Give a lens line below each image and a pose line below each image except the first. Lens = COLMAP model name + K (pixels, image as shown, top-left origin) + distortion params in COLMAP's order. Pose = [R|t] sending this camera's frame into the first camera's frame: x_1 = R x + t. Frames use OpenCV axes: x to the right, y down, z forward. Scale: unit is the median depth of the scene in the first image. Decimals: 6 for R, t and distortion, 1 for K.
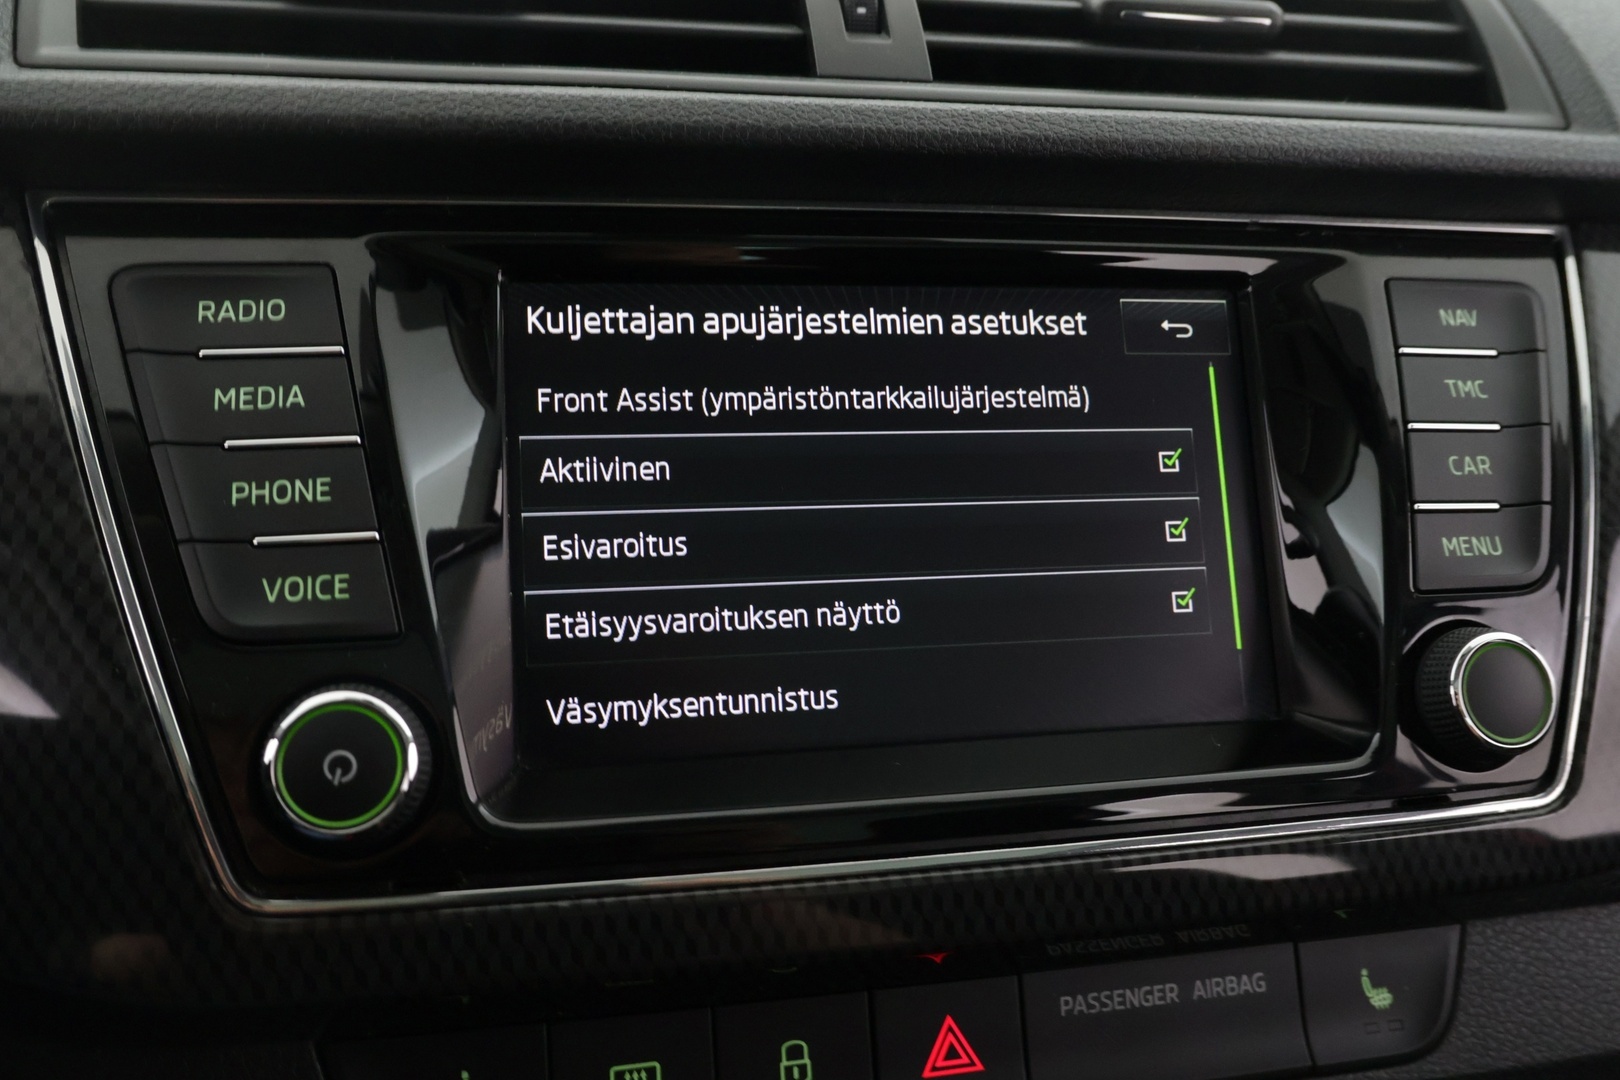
lens RADIAL K [[1354.9, 0, 810.0], [0, 1354.9, 540.0], [0, 0, 1]] dist [-0.043011, 0.041092]
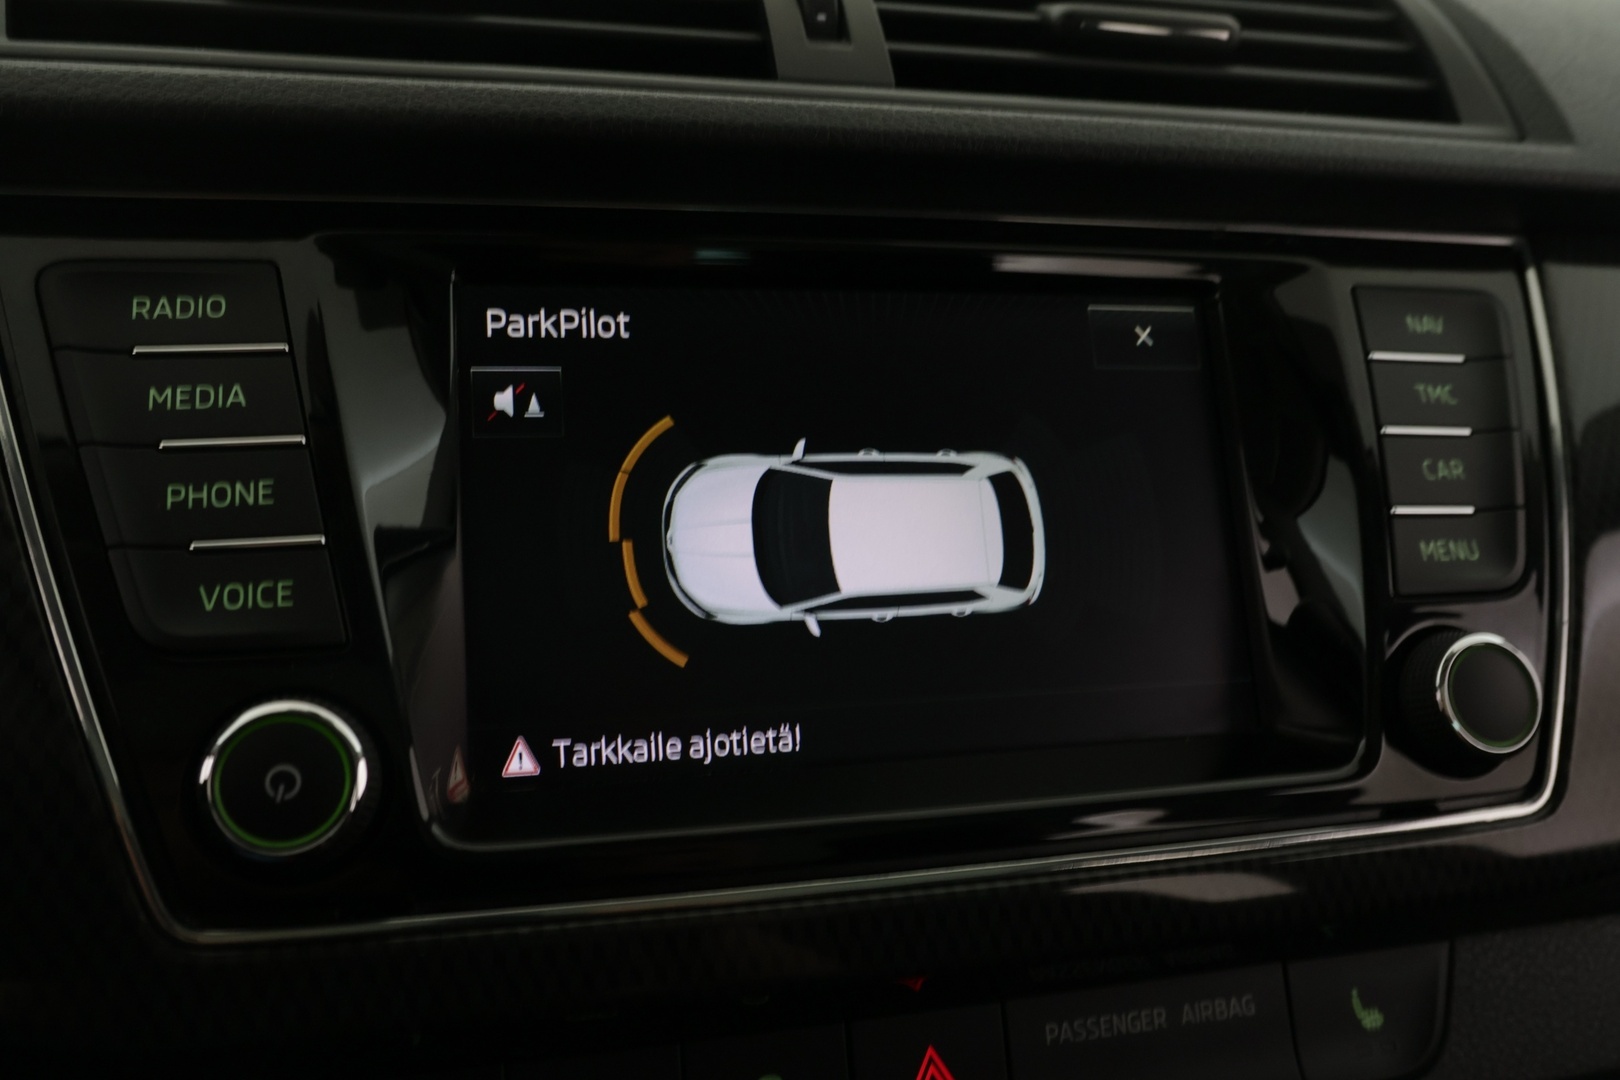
lens RADIAL K [[1354.9, 0, 810.0], [0, 1354.9, 540.0], [0, 0, 1]] dist [-0.043011, 0.041092]
pose [[0.998959, -0.009707, 0.044578, -0.019722], [0.011778, 0.998853, -0.046413, 0.038123], [-0.044076, 0.046890, 0.997927, 0.038350]]
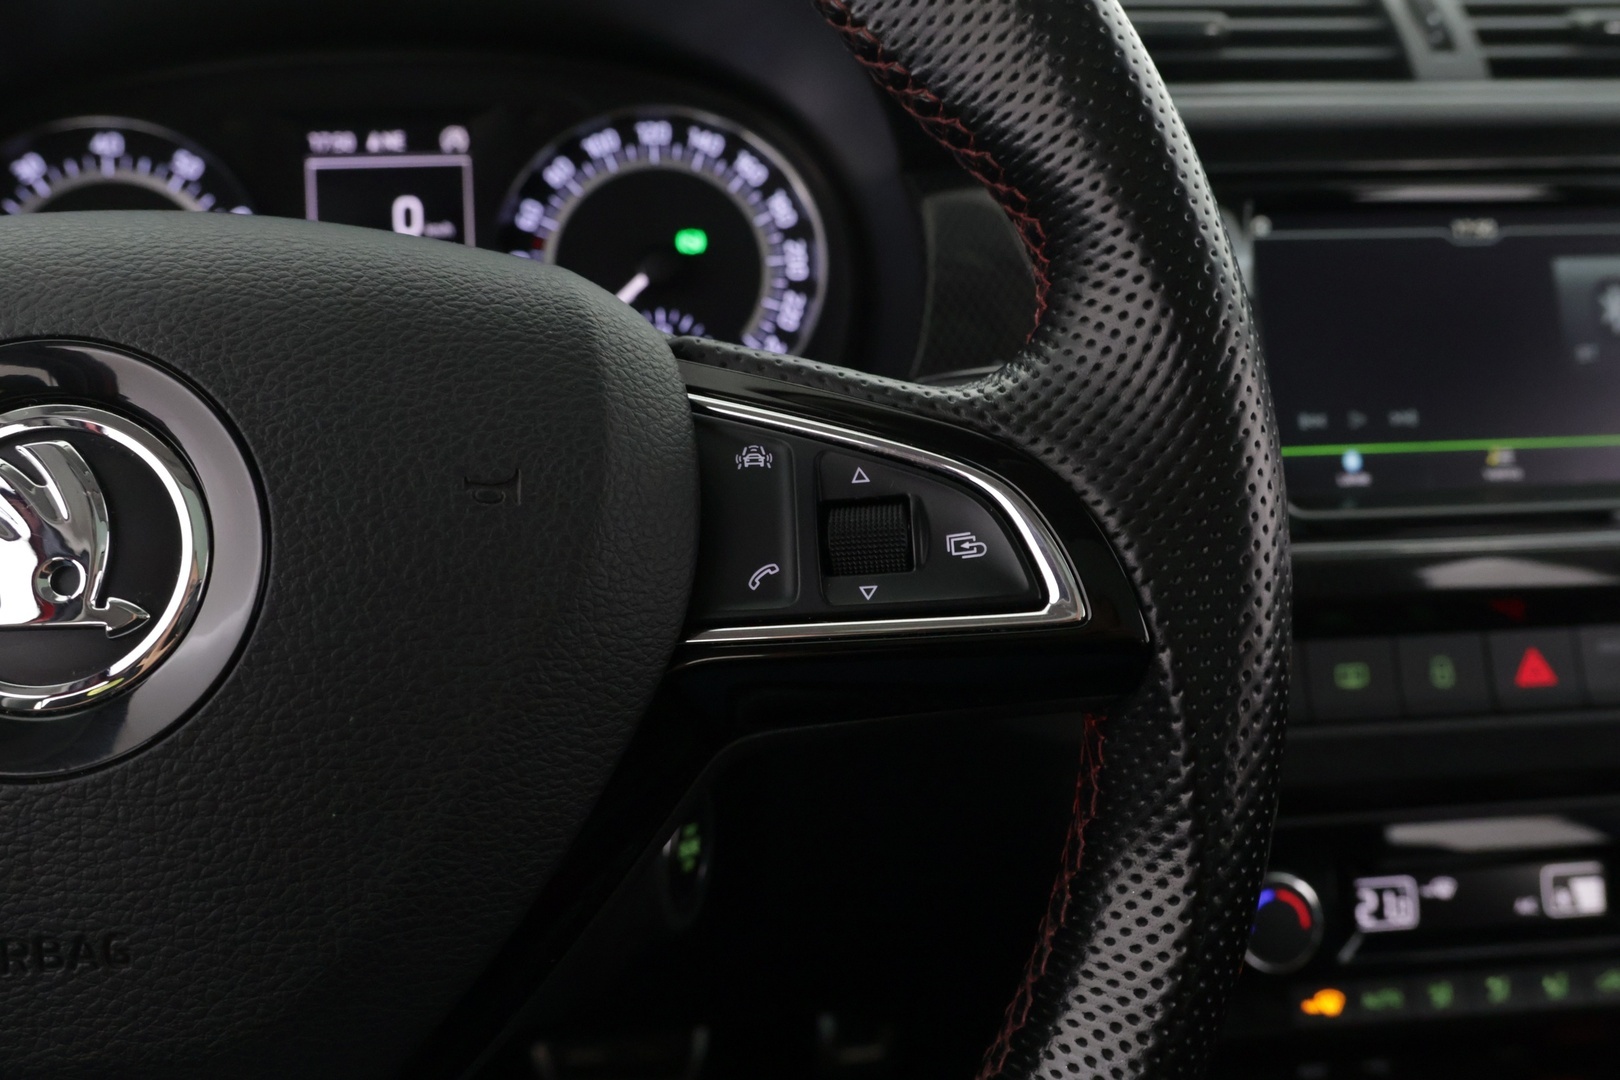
lens RADIAL K [[1450.3, 0, 810.0], [0, 1450.3, 540.0], [0, 0, 1]] dist [-0.051931, 0.095552]
pose [[0.992832, -0.010622, -0.119047, -0.545760], [0.010893, 0.999939, 0.001624, 0.200480], [0.119023, -0.002909, 0.992887, -0.830671]]
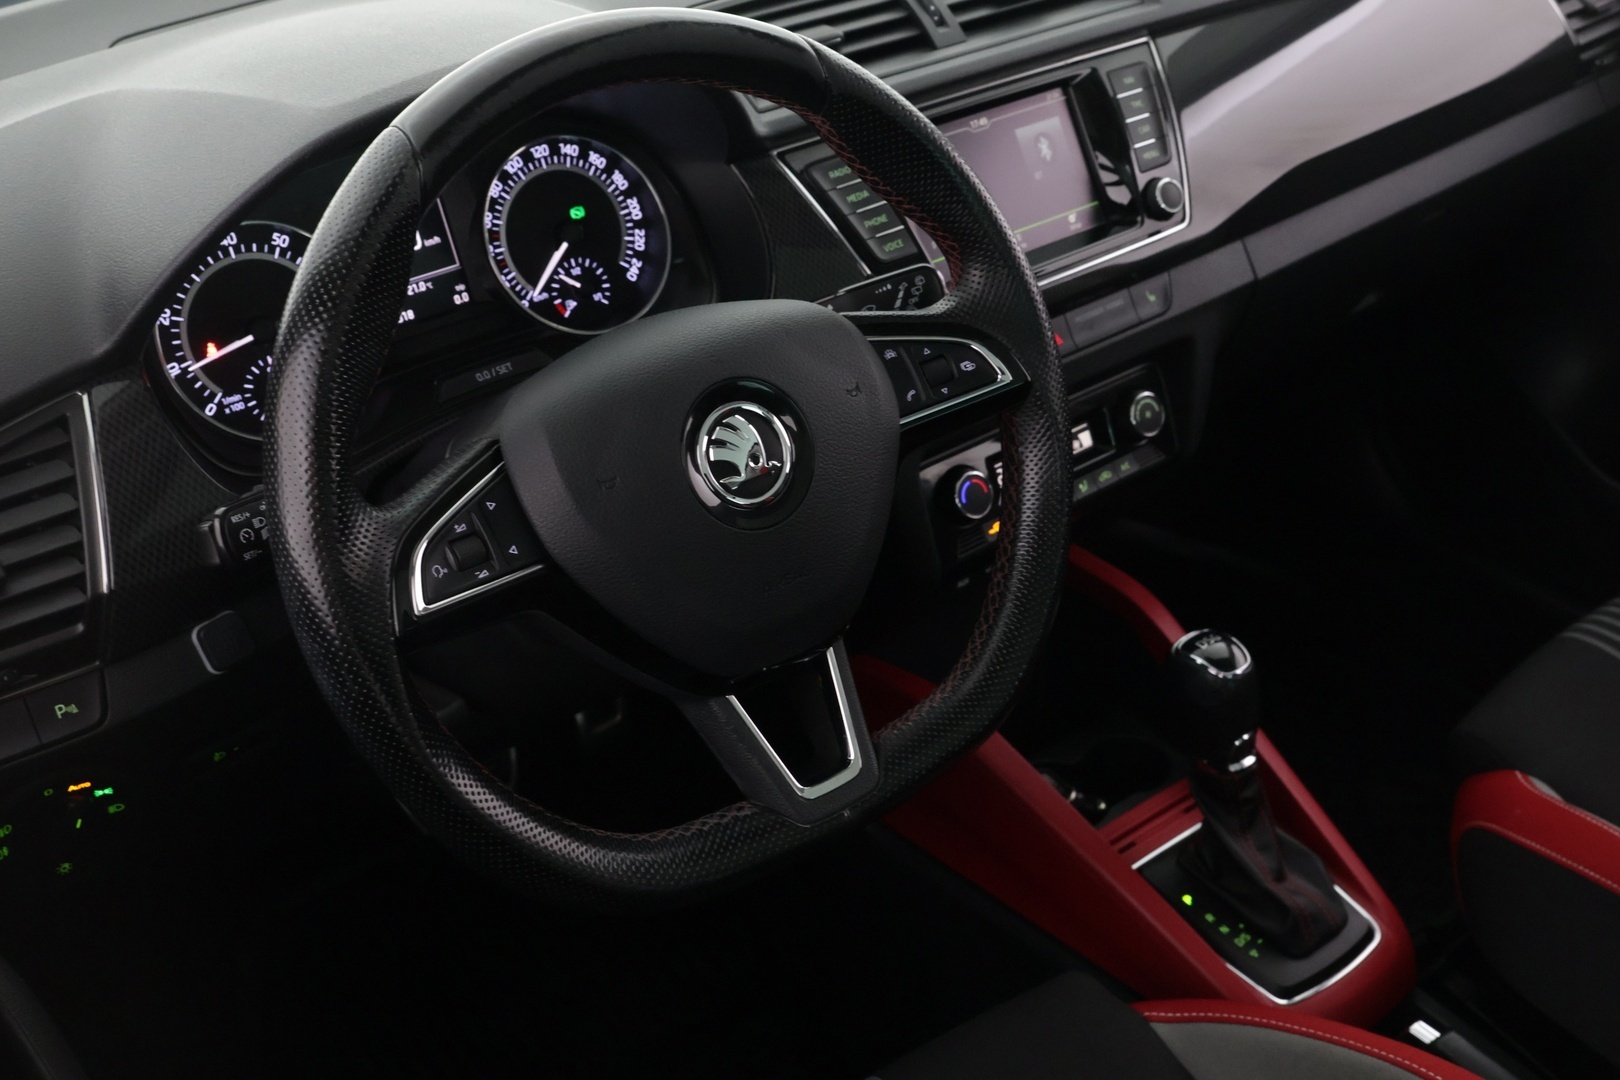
lens RADIAL K [[1816.7, 0, 810.0], [0, 1816.7, 540.0], [0, 0, 1]] dist [-0.007557, -0.004076]
pose [[0.893730, -0.301672, 0.332026, -2.039910], [0.229768, 0.943502, 0.238769, -0.362914], [-0.385297, -0.137106, 0.912550, -2.898107]]
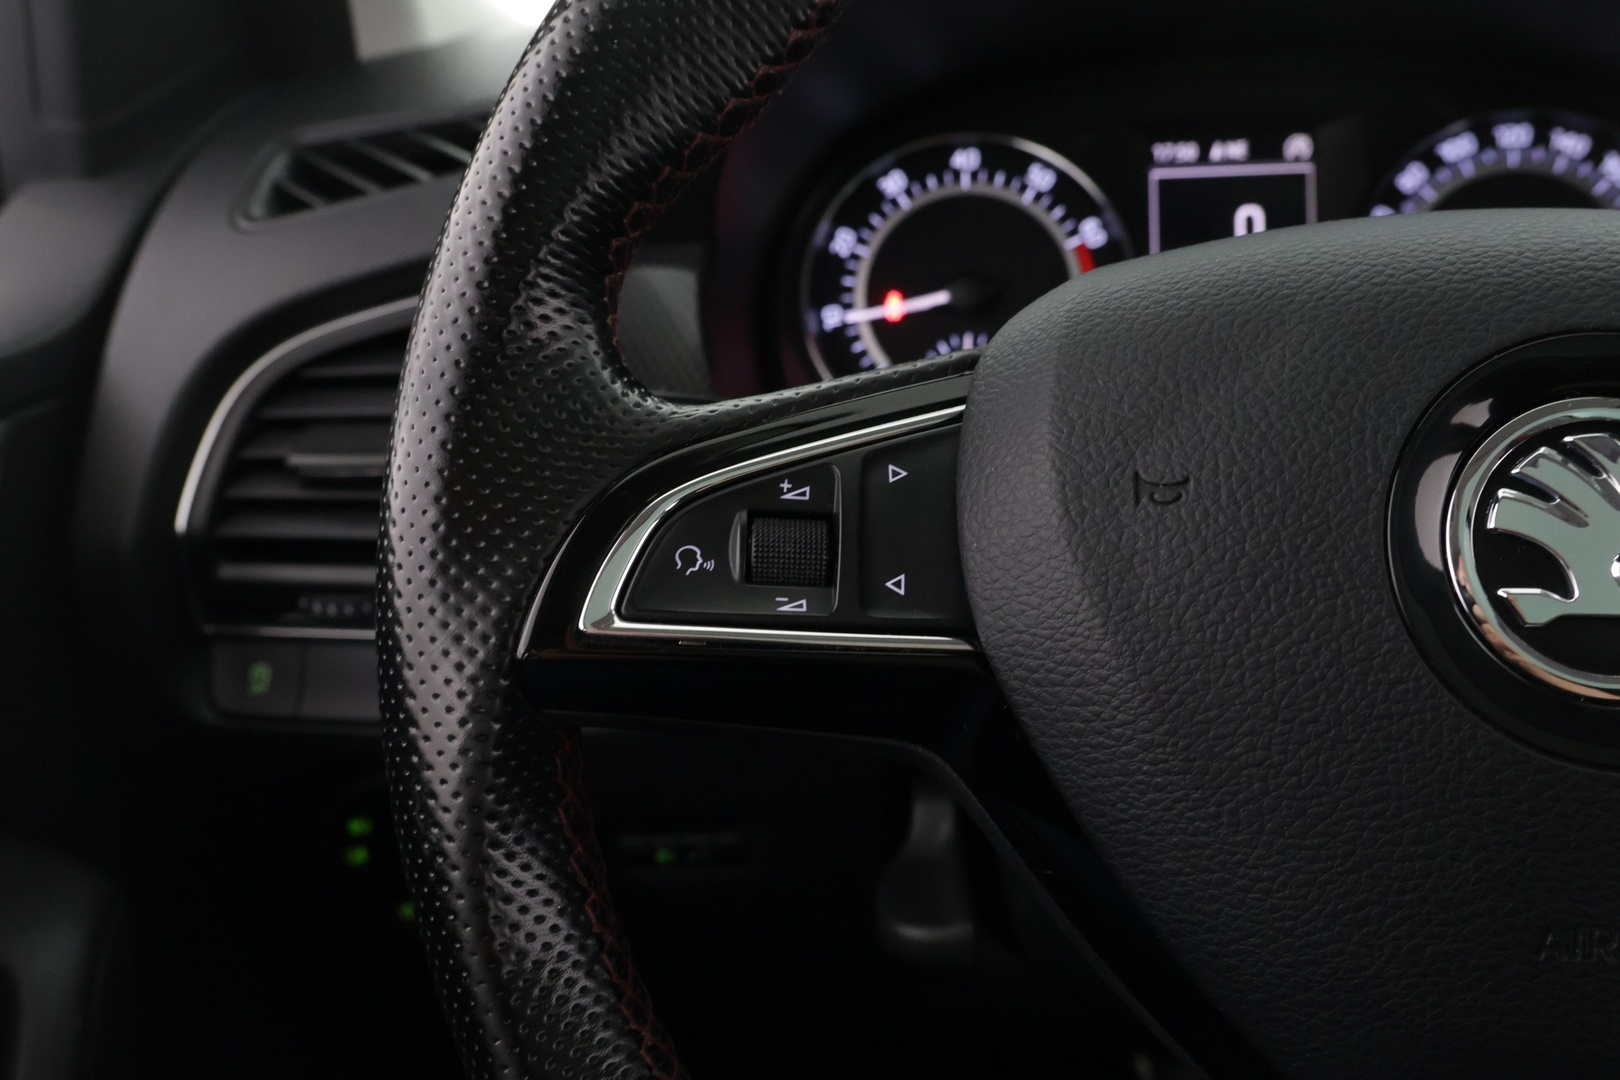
lens RADIAL K [[1450.3, 0, 810.0], [0, 1450.3, 540.0], [0, 0, 1]] dist [-0.051931, 0.095552]
pose [[0.947744, 0.013598, -0.318742, -1.252284], [-0.017776, 0.999790, -0.010202, 0.218880], [0.318536, 0.015335, 0.947787, -0.996840]]
